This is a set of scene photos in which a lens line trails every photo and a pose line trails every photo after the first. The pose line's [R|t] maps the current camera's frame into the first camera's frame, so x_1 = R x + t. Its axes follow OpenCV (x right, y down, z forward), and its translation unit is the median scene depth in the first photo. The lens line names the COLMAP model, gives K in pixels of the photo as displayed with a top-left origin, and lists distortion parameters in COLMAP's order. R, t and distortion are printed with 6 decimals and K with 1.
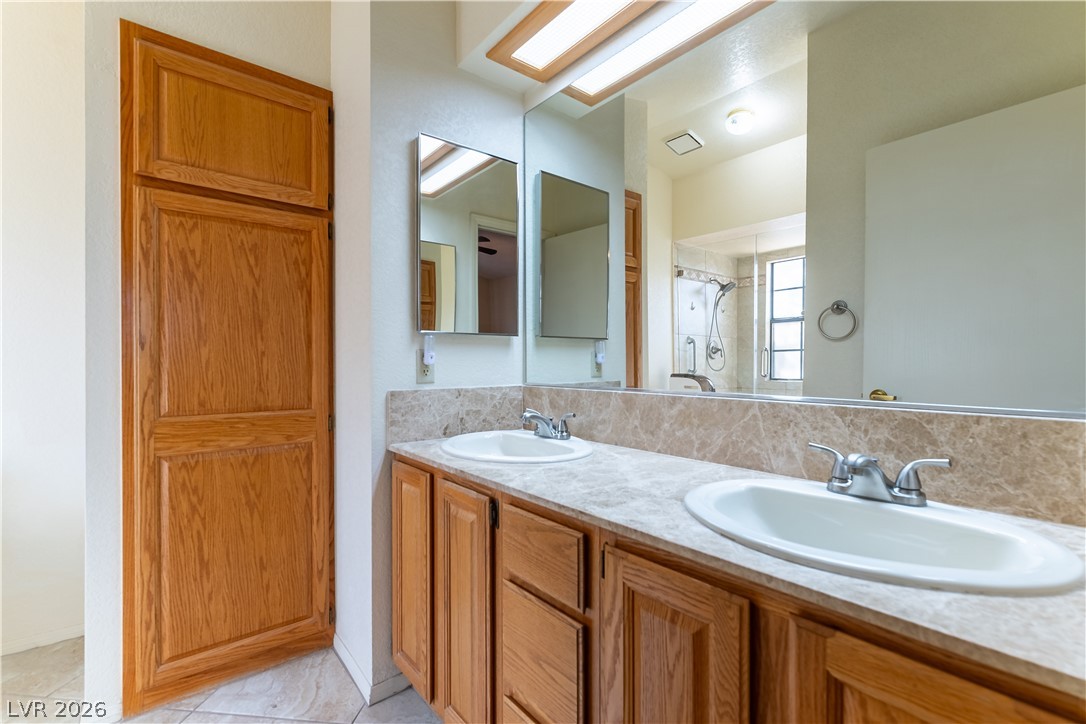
lens RADIAL K [[476.2, 0, 536.7], [0, 476.2, 357.7], [0, 0, 1]] dist [0.000222, -0.001850]
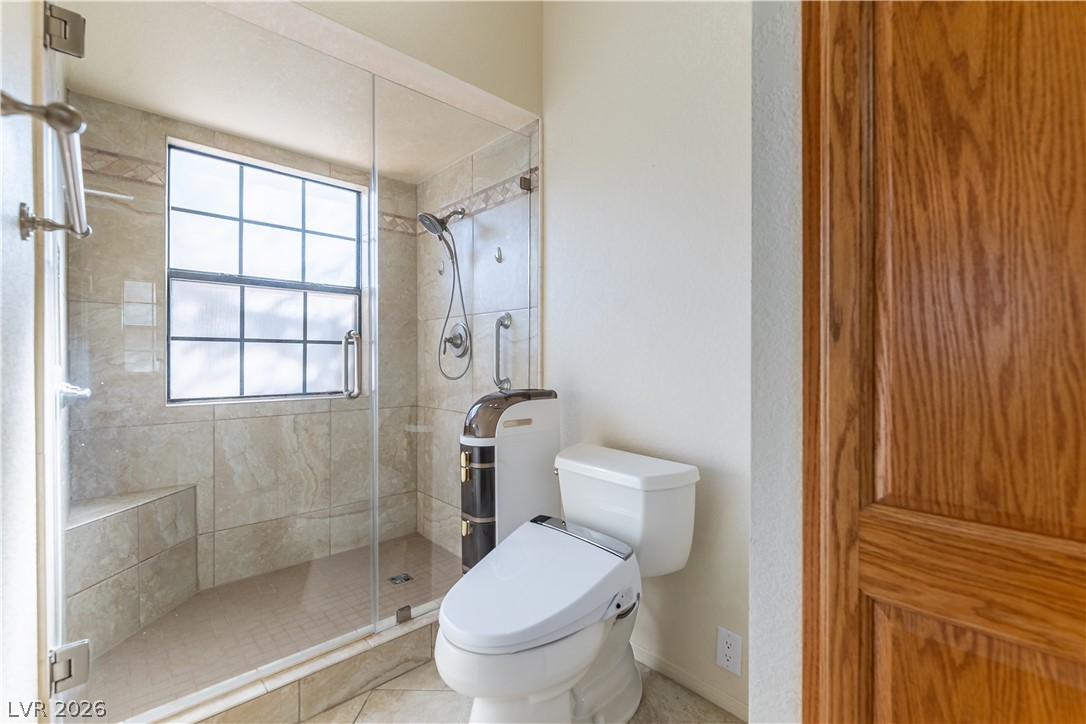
lens RADIAL K [[476.2, 0, 541.6], [0, 476.2, 360.8], [0, 0, 1]] dist [0.000222, -0.001850]
pose [[0.111078, 0.001159, -0.993811, -0.409691], [-0.004894, 0.999988, 0.000619, 0.003405], [0.993800, 0.004795, 0.111082, 0.659660]]
